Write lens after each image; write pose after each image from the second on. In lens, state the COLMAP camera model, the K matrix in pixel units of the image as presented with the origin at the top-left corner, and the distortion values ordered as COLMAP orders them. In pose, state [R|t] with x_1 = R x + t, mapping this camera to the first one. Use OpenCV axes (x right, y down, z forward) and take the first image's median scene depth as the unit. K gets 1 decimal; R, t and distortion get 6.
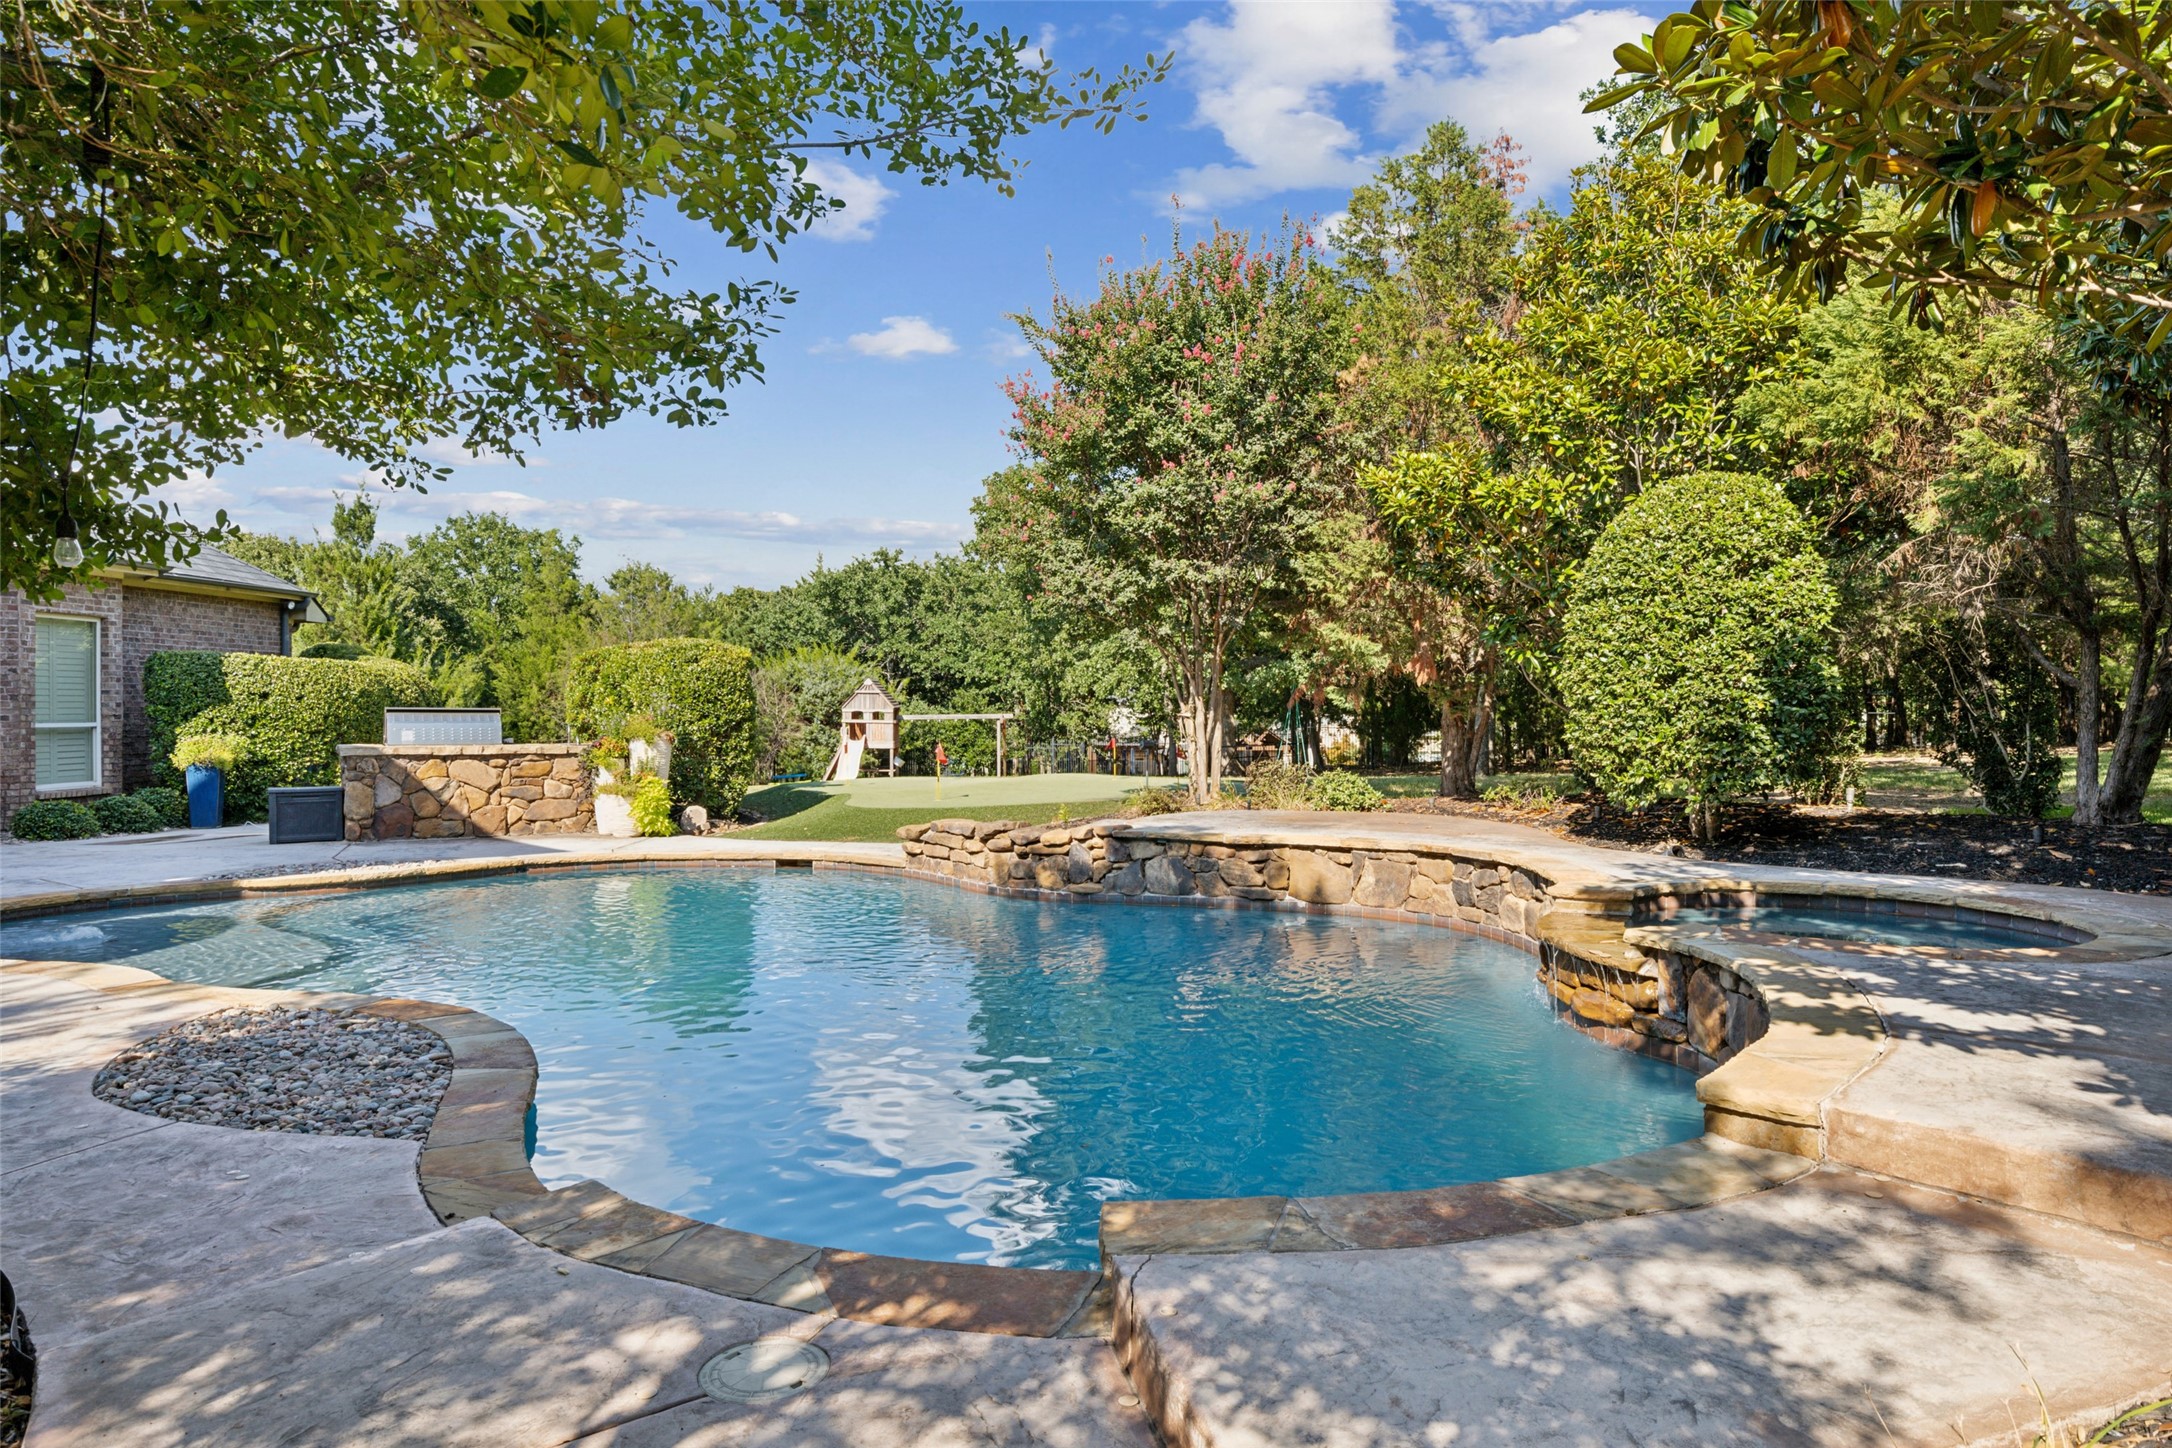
lens RADIAL K [[1314.9, 0, 1088.4], [0, 1314.9, 719.0], [0, 0, 1]] dist [-0.000011, -0.000011]
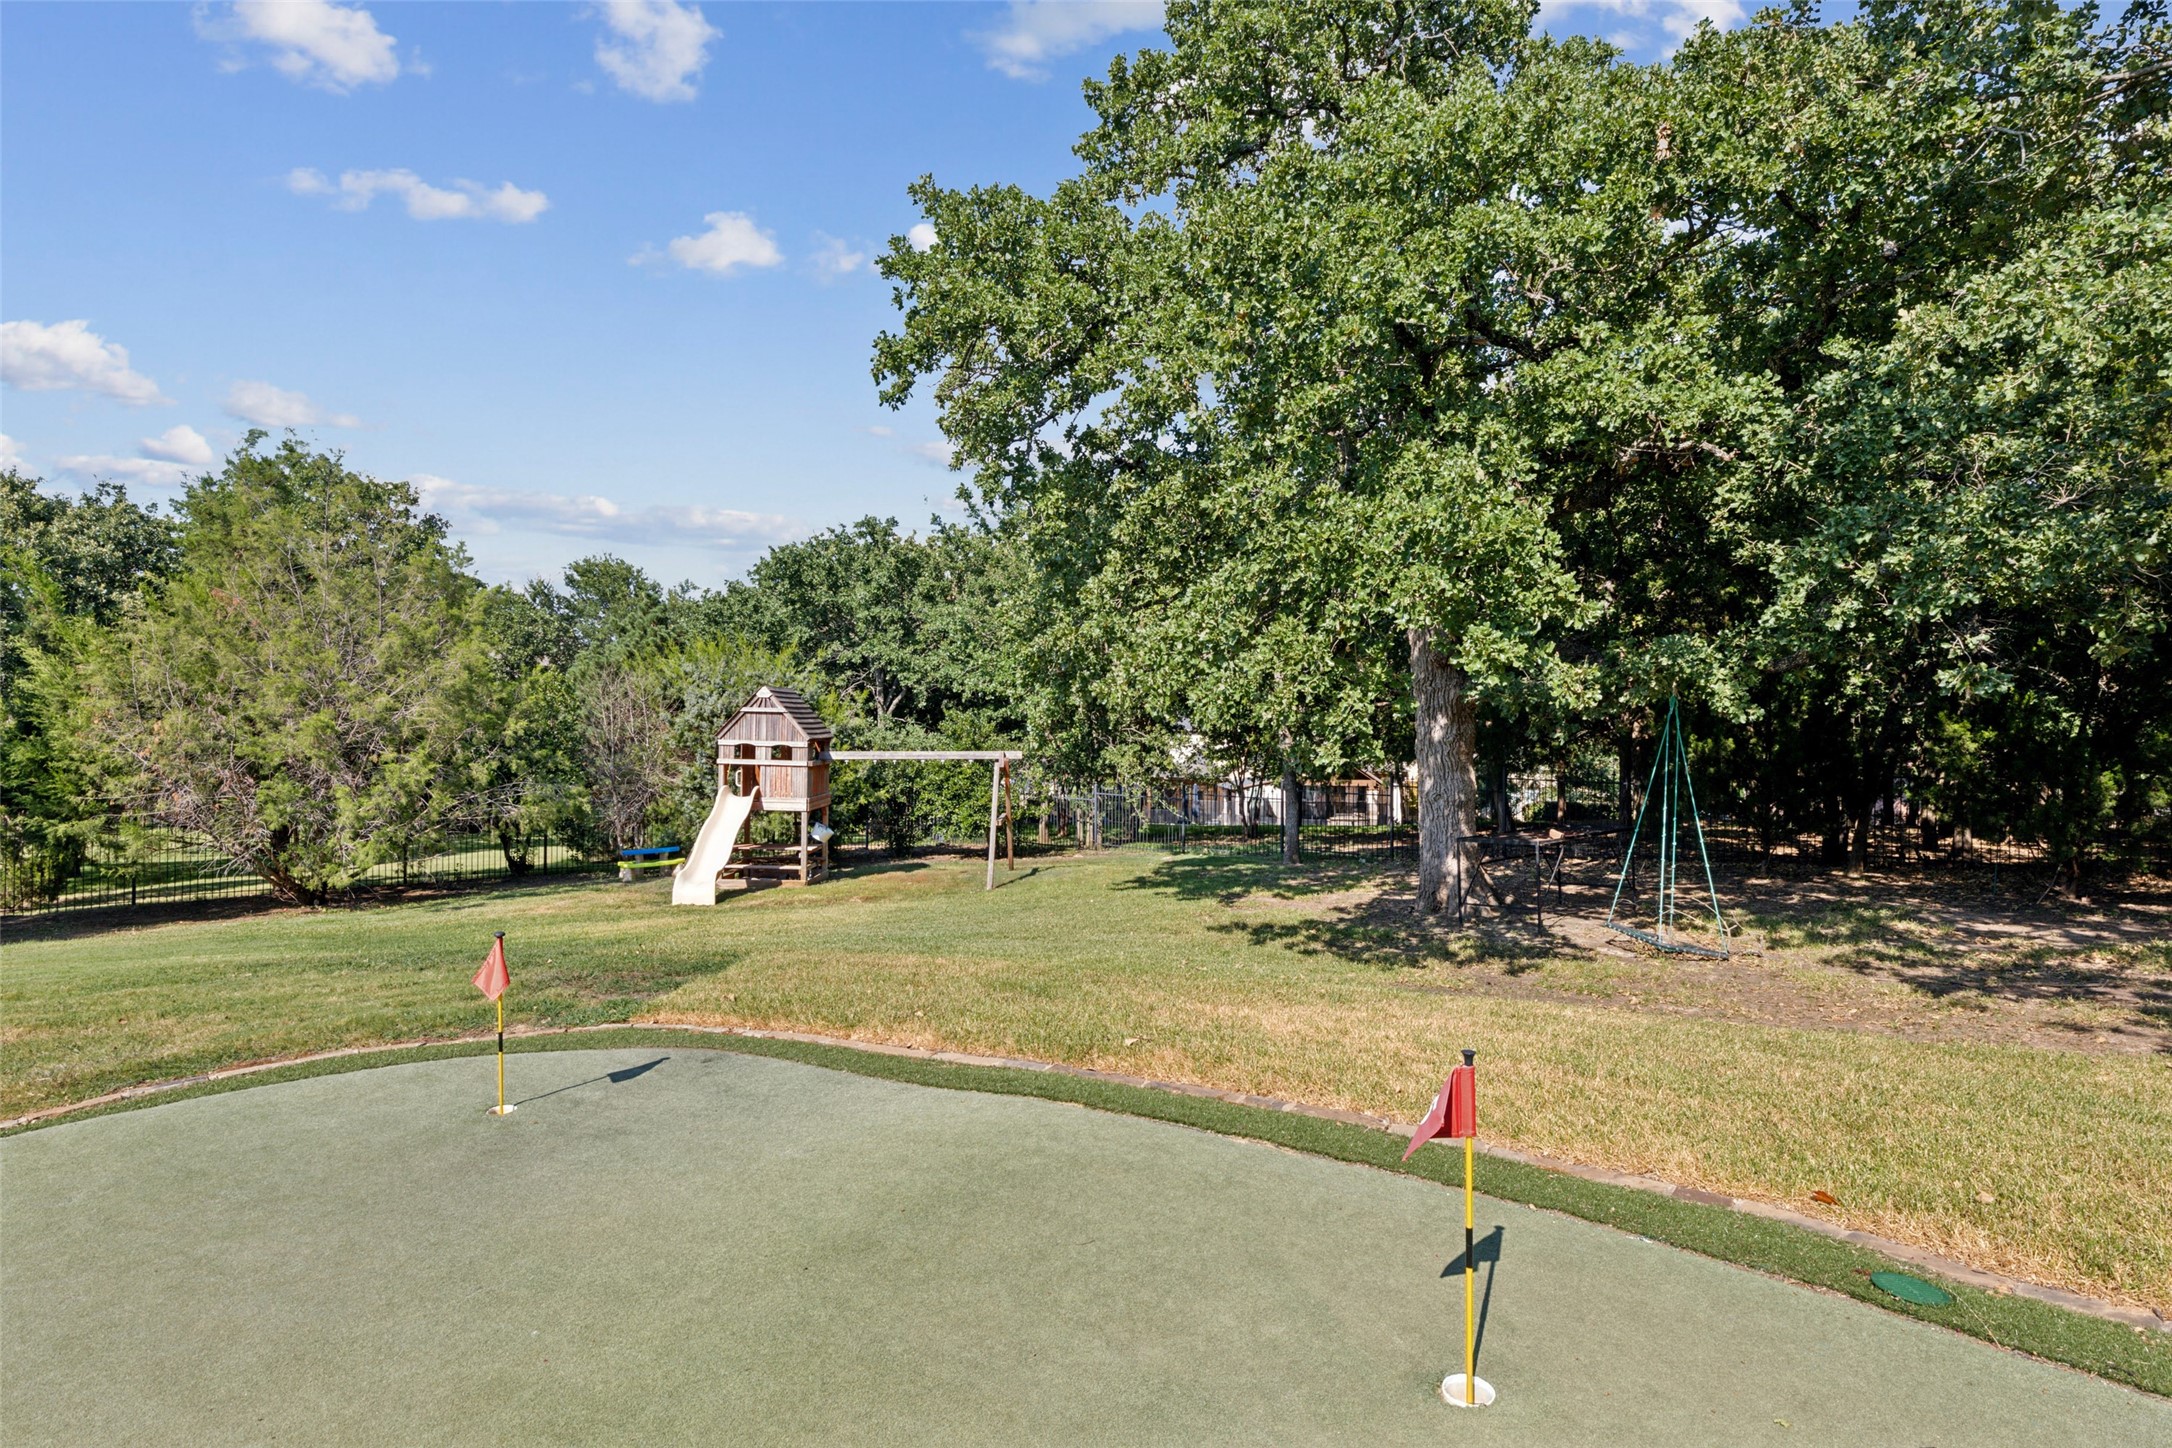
lens RADIAL K [[1189.0, 0, 1089.1], [0, 1189.0, 730.0], [0, 0, 1]] dist [0.000712, 0.000023]
pose [[0.999035, 0.011141, -0.042477, -0.005094], [-0.011566, 0.999885, -0.009763, -0.006913], [0.042364, 0.010245, 0.999050, 0.386808]]
